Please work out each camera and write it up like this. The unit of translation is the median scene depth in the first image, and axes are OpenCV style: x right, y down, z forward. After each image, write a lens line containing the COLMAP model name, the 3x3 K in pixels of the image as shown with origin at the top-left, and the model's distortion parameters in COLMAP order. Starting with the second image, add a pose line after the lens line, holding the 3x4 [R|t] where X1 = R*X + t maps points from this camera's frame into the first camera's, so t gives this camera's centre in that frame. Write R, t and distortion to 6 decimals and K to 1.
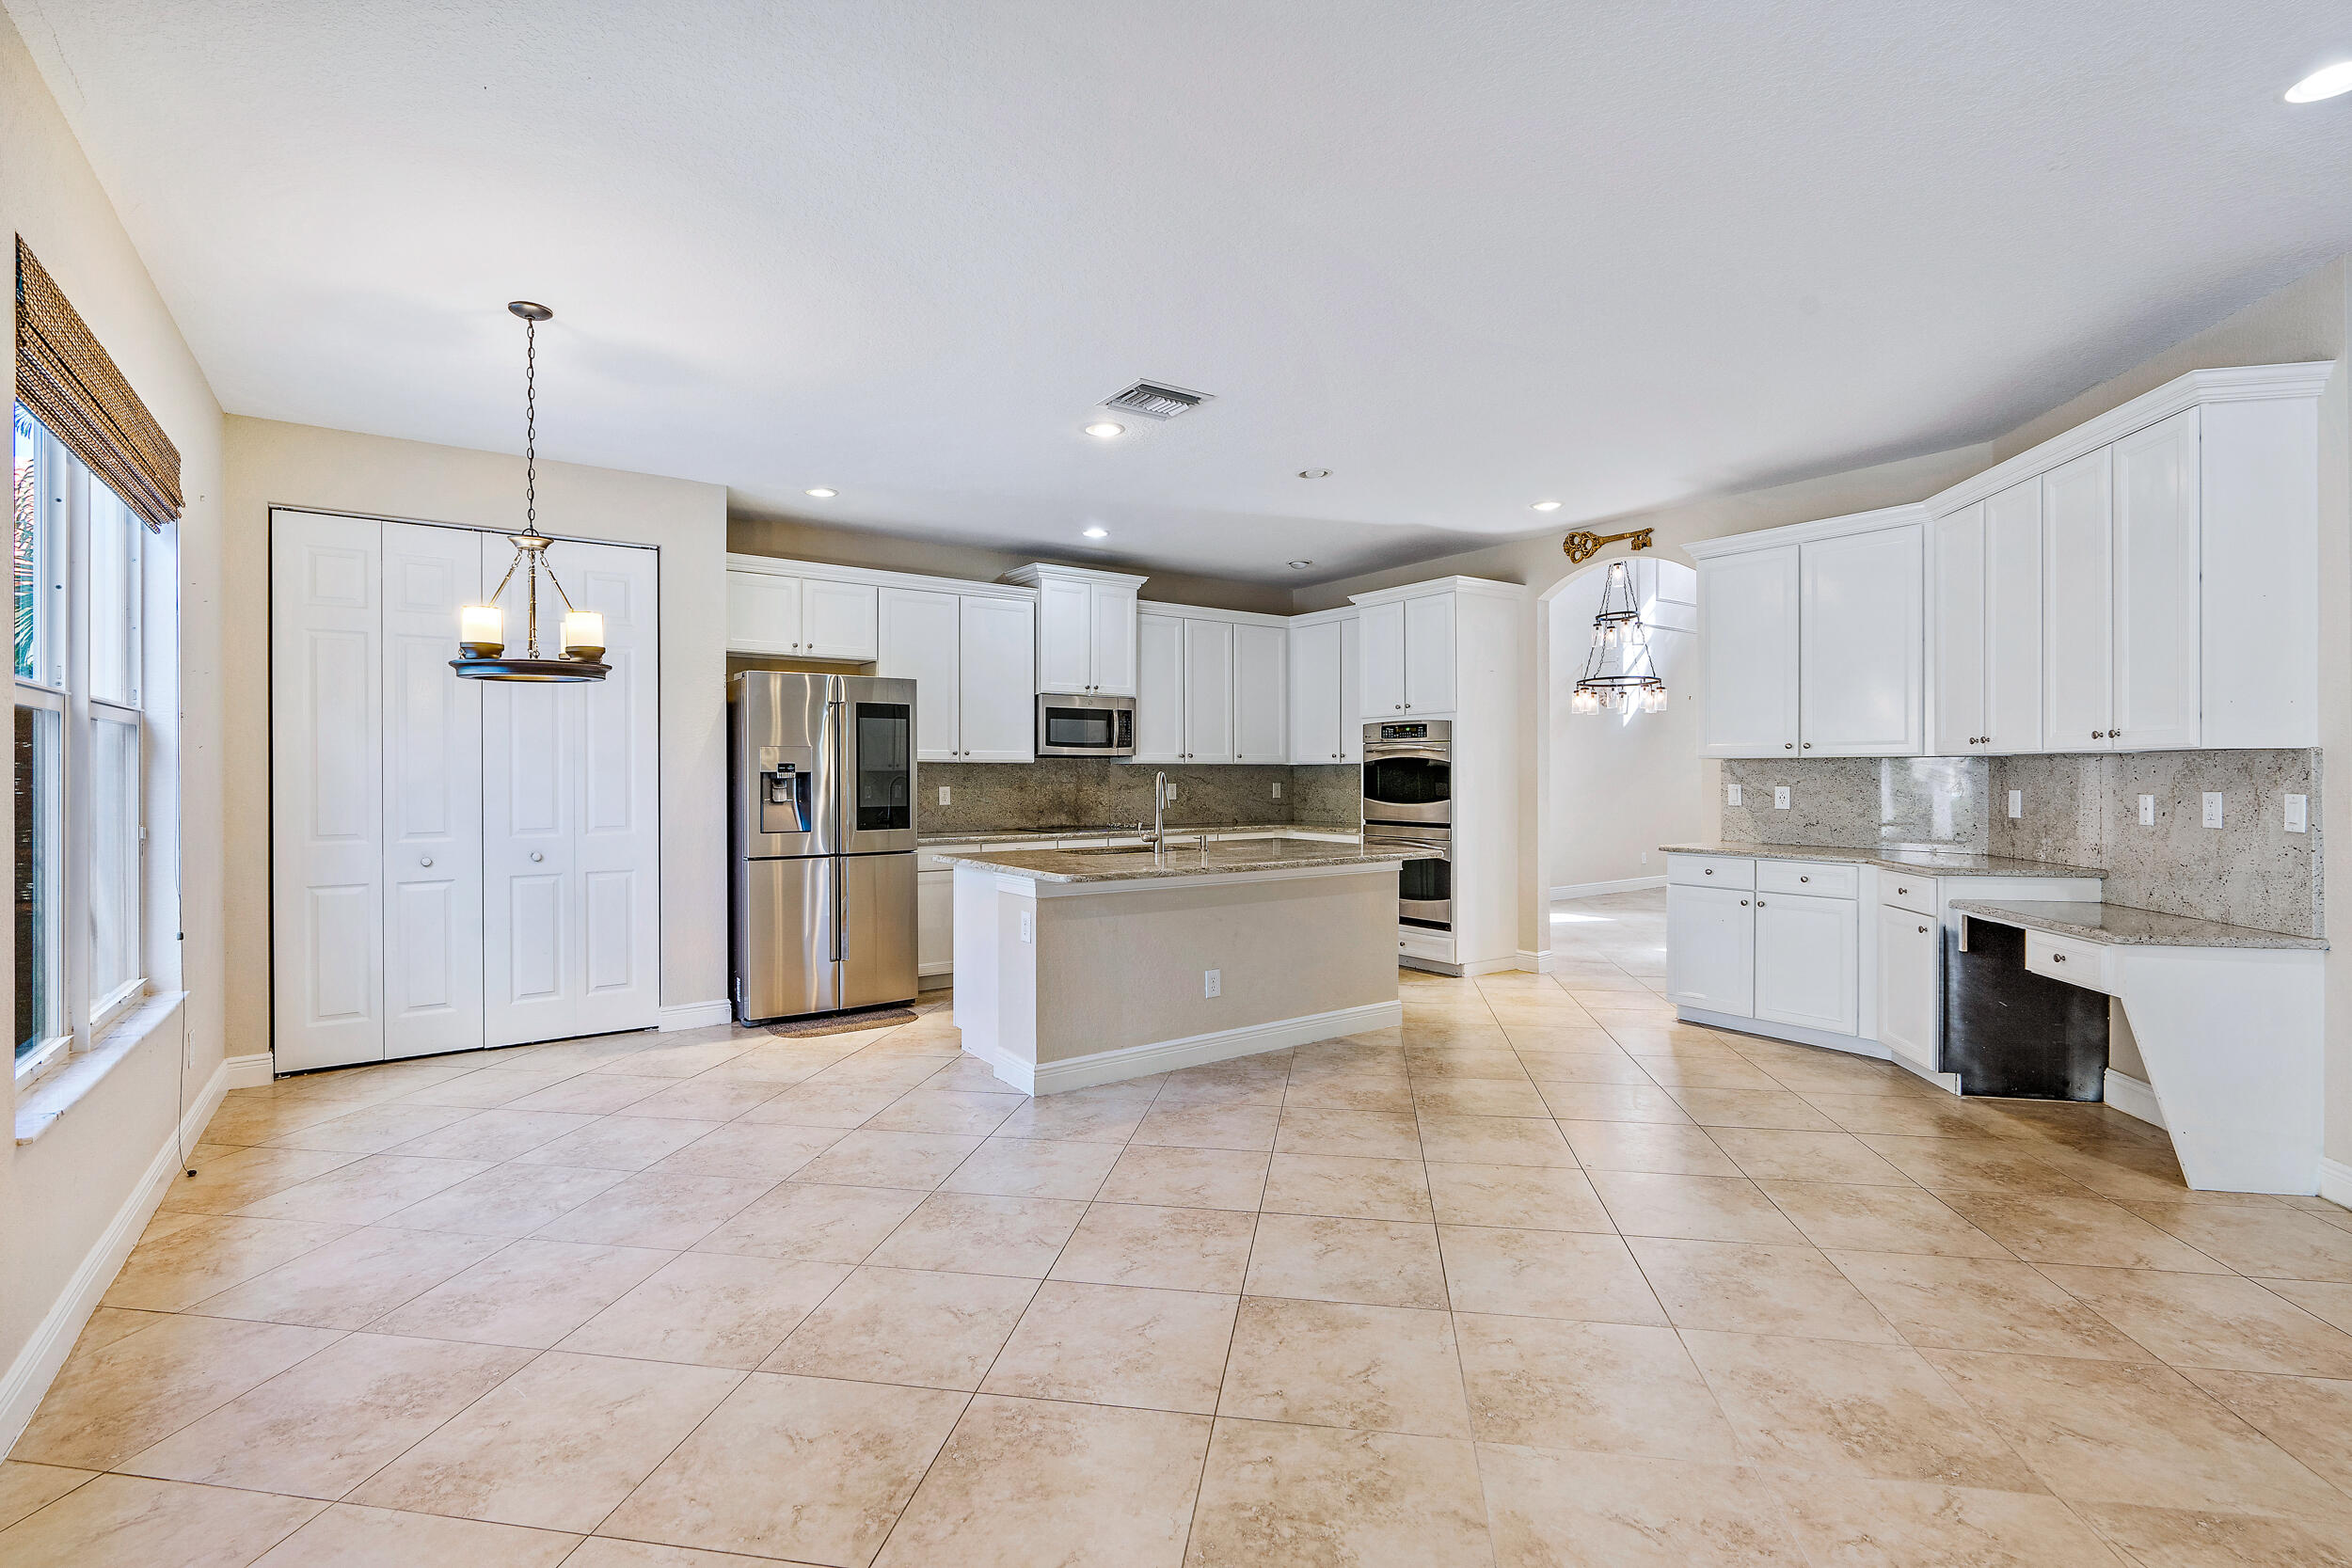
lens RADIAL K [[1062.7, 0, 1176.0], [0, 1062.7, 784.0], [0, 0, 1]] dist [-0.003543, -0.000781]
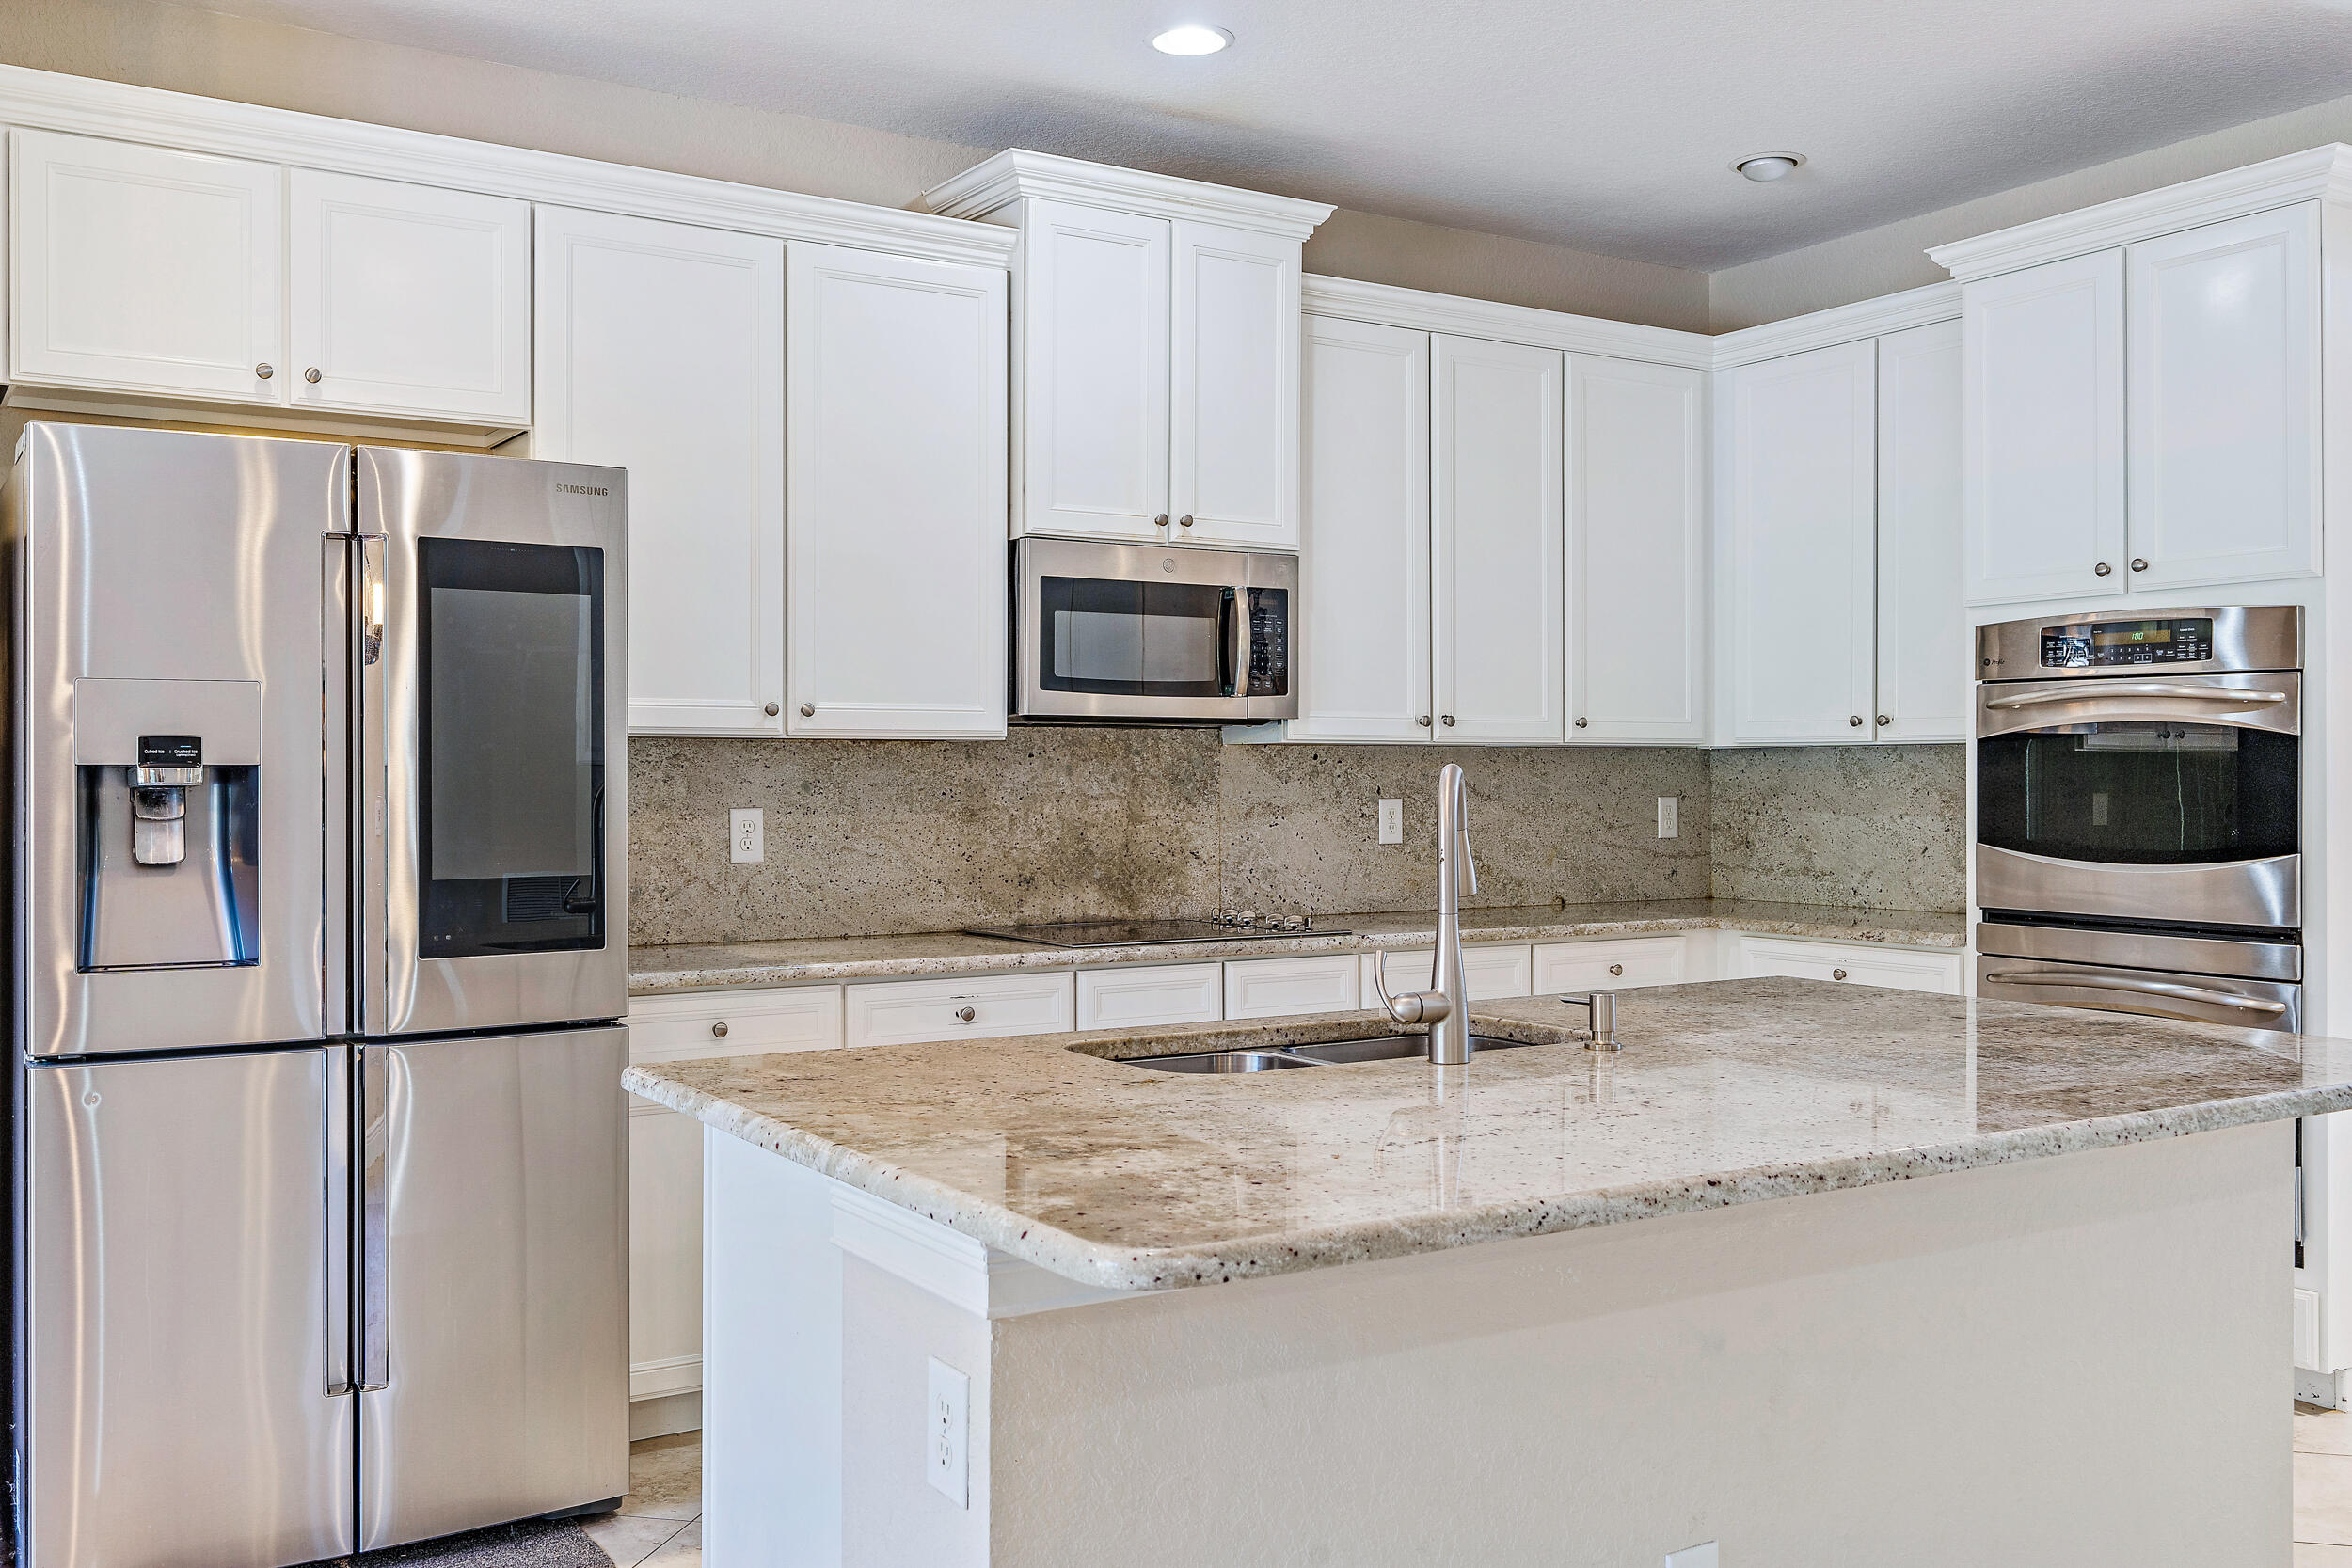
lens RADIAL K [[2063.7, 0, 1176.0], [0, 2063.7, 784.0], [0, 0, 1]] dist [0.006490, 0.002013]
pose [[0.998343, 0.001170, -0.057536, -0.039918], [-0.001360, 0.999994, -0.003273, -0.003428], [0.057531, 0.003346, 0.998338, 0.332544]]
